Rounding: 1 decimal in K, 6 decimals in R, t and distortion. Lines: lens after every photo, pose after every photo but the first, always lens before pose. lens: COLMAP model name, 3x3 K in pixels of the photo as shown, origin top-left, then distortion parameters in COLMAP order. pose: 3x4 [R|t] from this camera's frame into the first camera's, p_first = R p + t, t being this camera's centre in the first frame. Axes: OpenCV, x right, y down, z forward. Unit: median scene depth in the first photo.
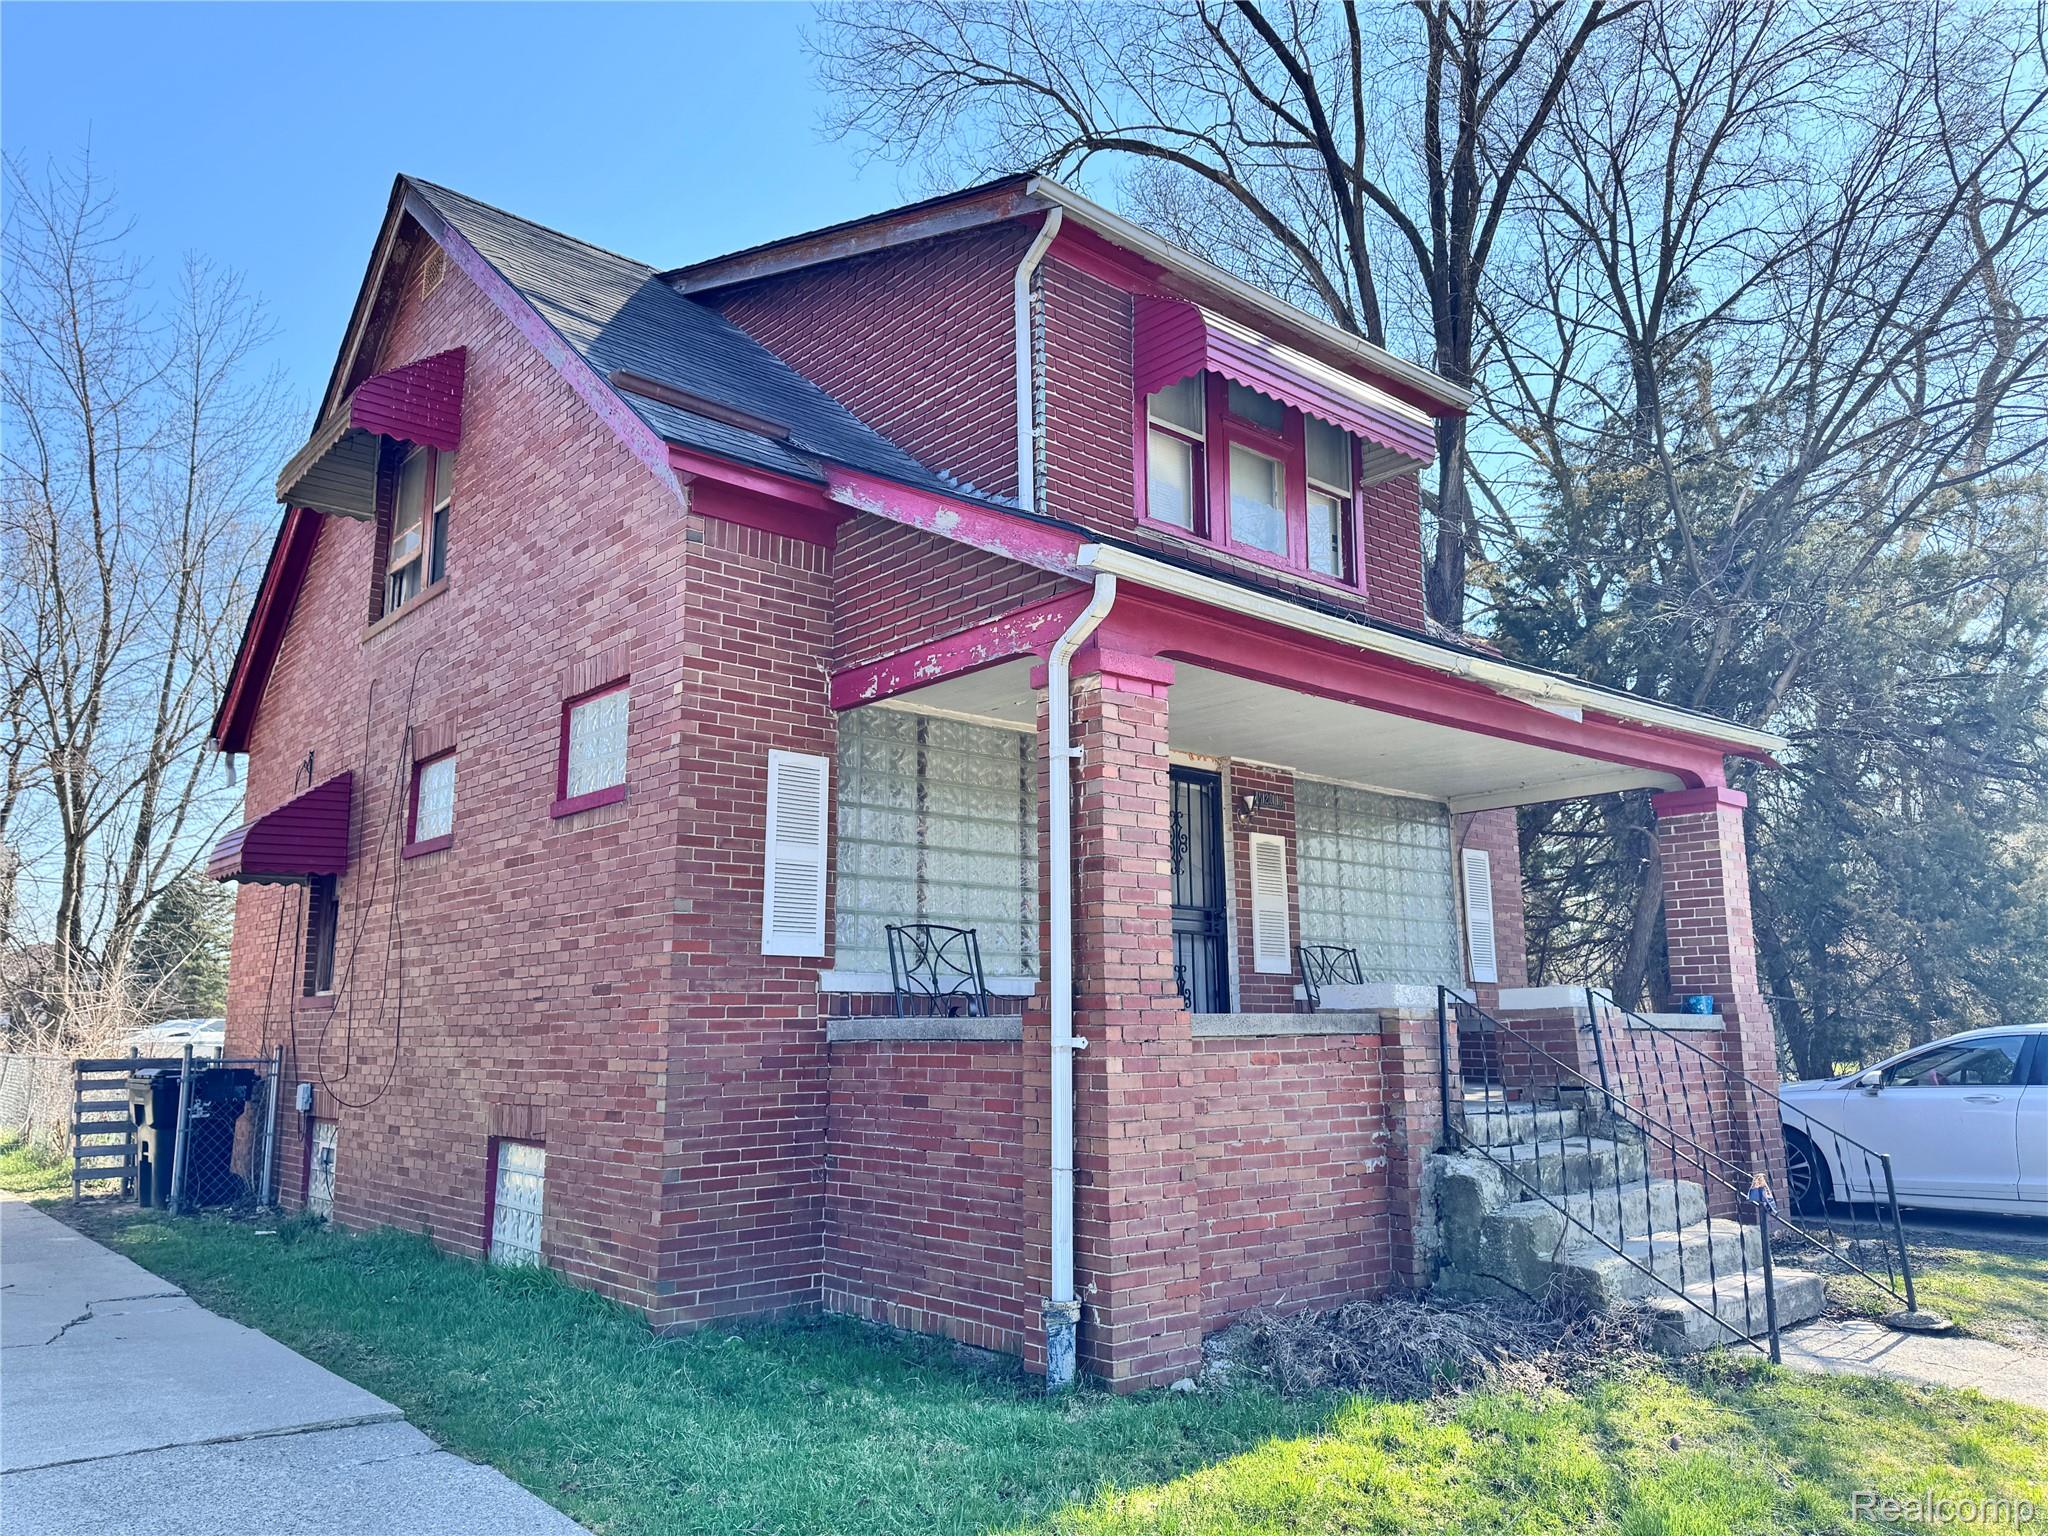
lens RADIAL K [[1436.4, 0, 1023.1], [0, 1436.4, 763.0], [0, 0, 1]] dist [0.057588, -0.000140]
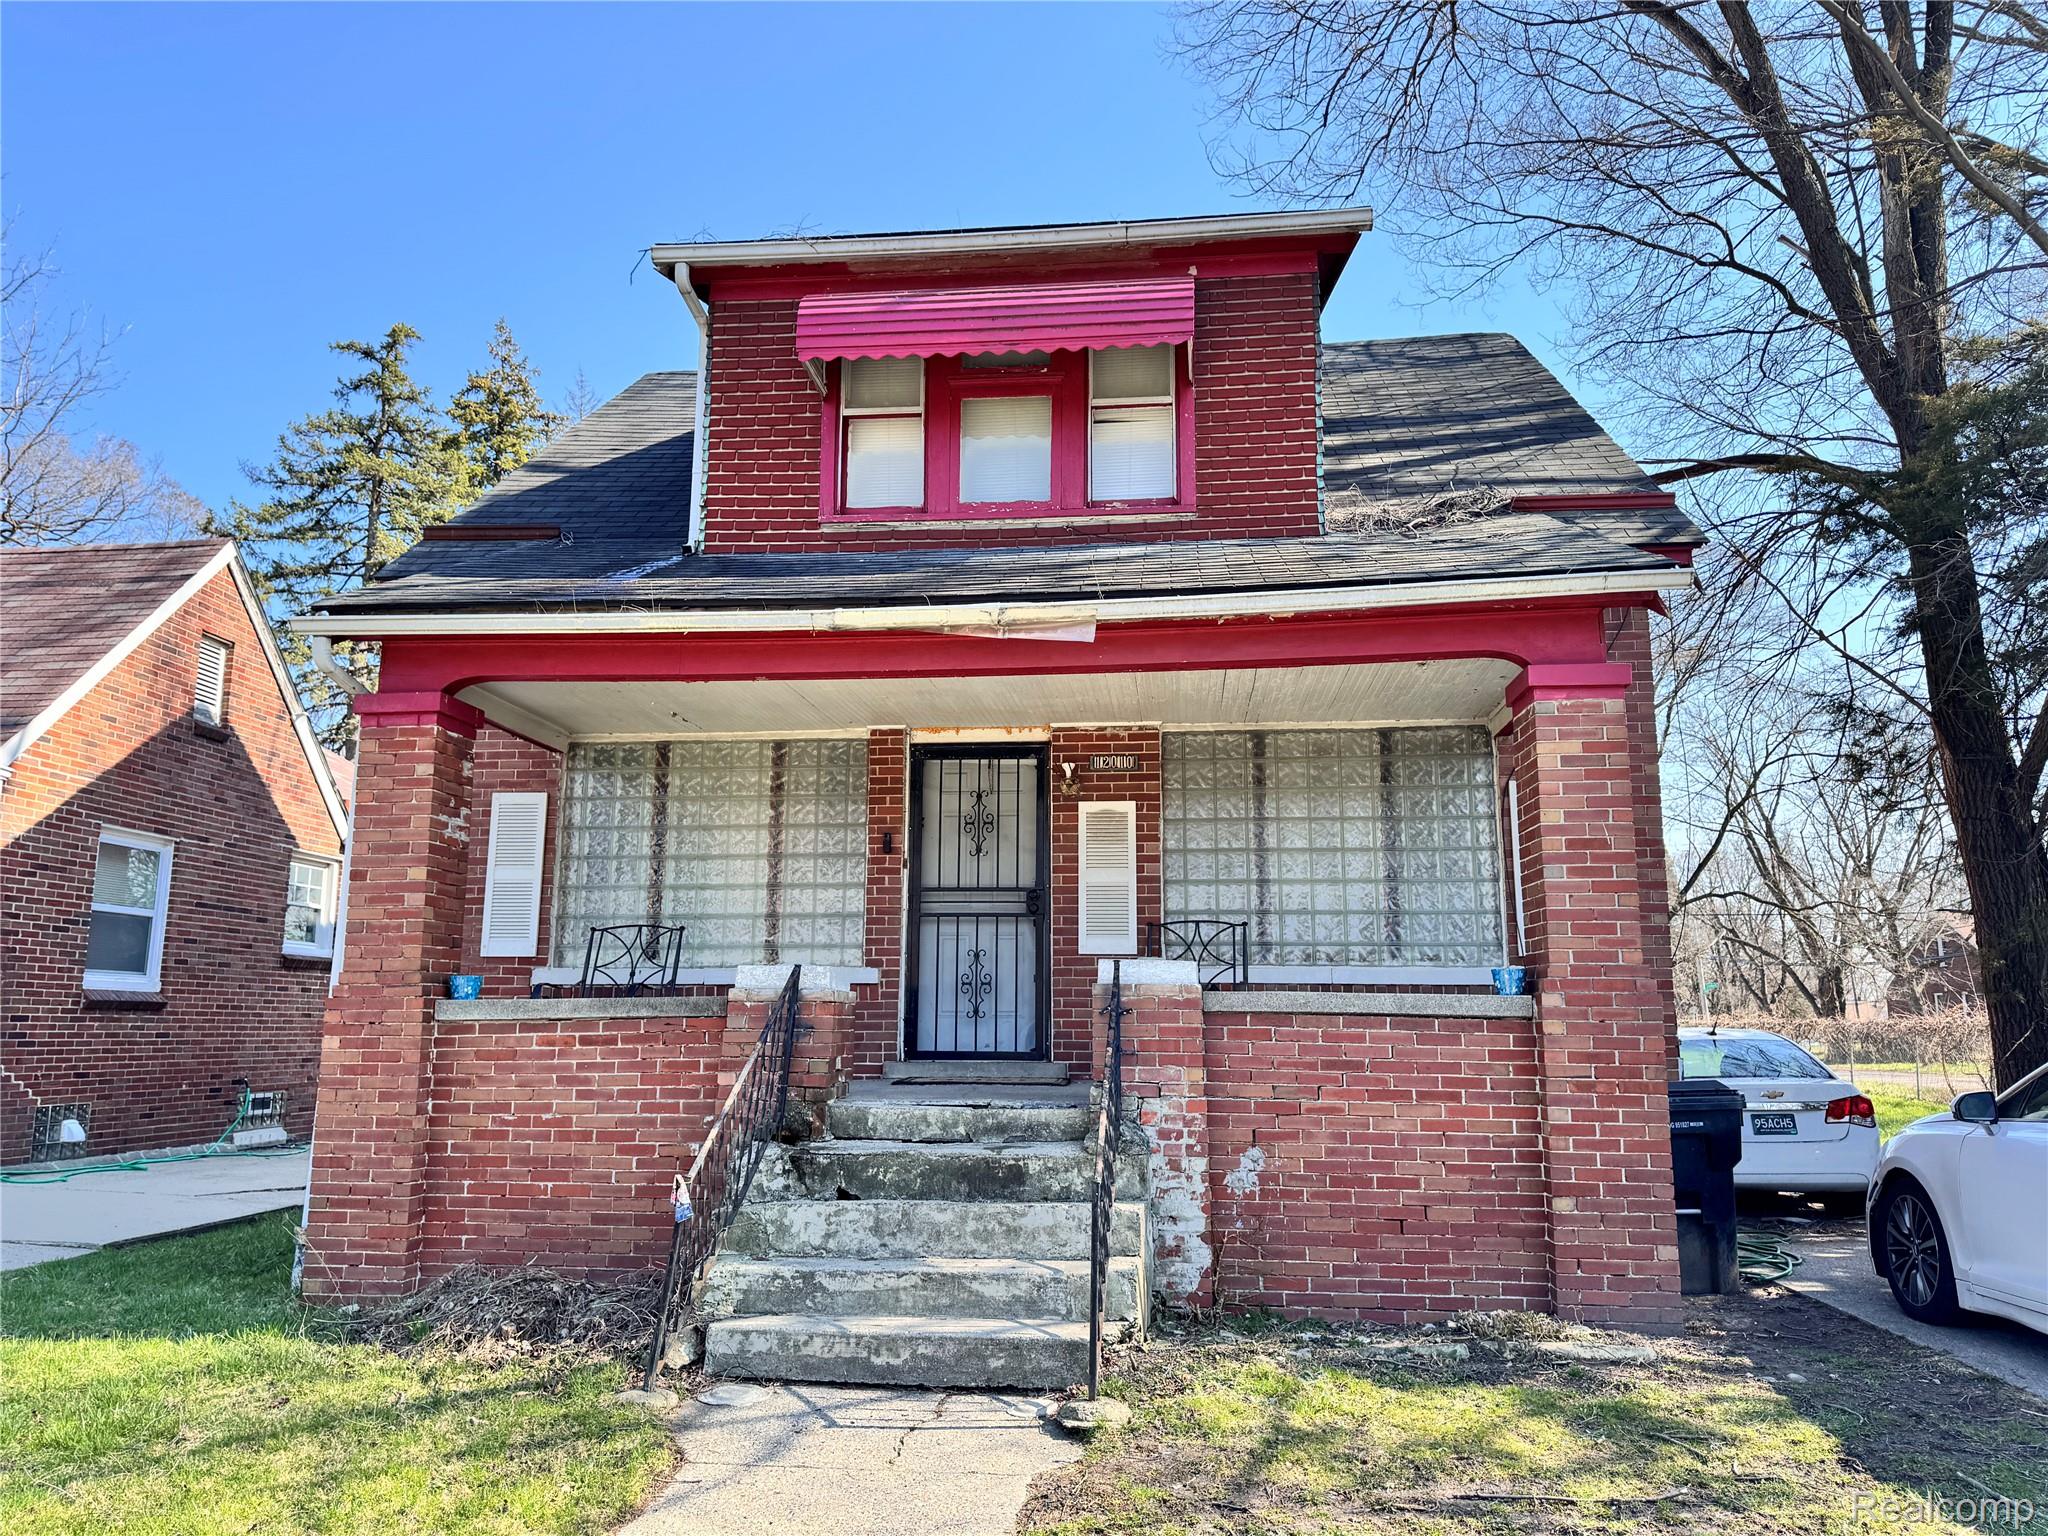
lens RADIAL K [[1436.4, 0, 1023.3], [0, 1436.4, 776.5], [0, 0, 1]] dist [0.057588, -0.000140]
pose [[0.678109, -0.118395, -0.725362, 1.052133], [0.126141, 0.991043, -0.043836, 0.088822], [0.724055, -0.061772, 0.686970, 0.457288]]
